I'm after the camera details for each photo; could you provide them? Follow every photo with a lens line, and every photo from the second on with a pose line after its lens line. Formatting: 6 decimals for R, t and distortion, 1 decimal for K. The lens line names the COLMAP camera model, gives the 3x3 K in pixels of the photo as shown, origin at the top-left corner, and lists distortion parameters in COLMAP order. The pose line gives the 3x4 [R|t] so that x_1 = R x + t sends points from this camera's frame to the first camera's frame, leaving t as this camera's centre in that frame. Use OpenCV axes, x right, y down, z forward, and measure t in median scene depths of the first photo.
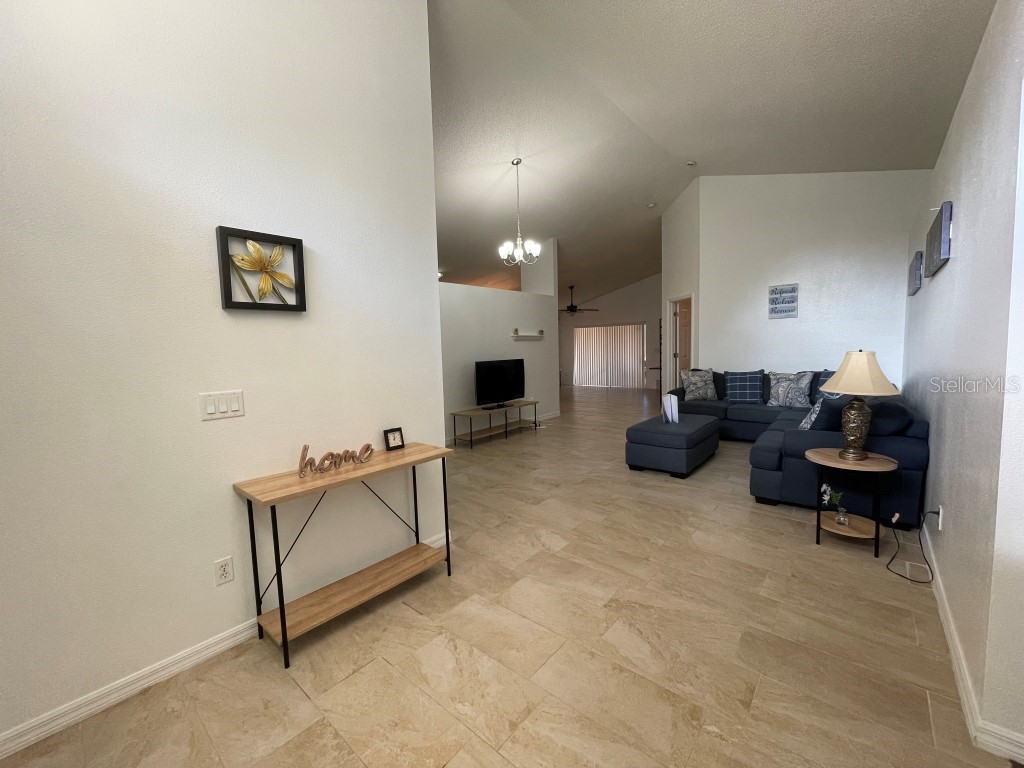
lens RADIAL K [[417.3, 0, 512.0], [0, 417.3, 384.0], [0, 0, 1]] dist [0.000259, 0.000038]
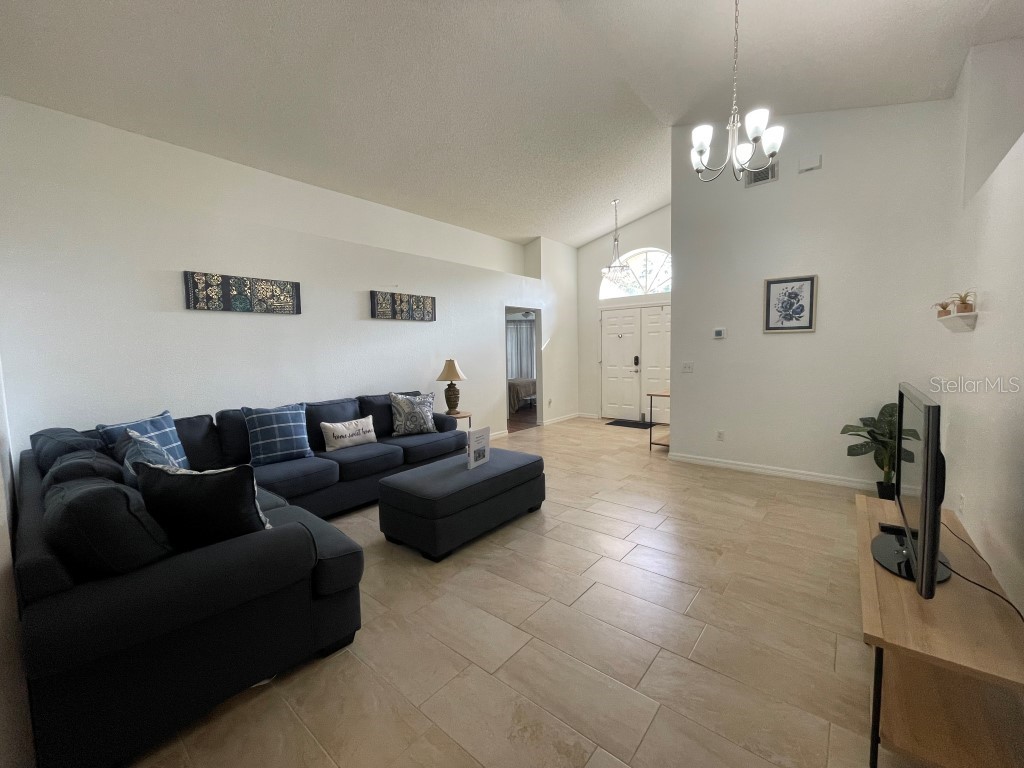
lens RADIAL K [[417.3, 0, 512.0], [0, 417.3, 384.0], [0, 0, 1]] dist [0.000259, 0.000038]
pose [[-0.998407, 0.054754, -0.013653, 0.374317], [0.051866, 0.985703, 0.160311, -0.180942], [0.022235, 0.159348, -0.986972, 1.957934]]
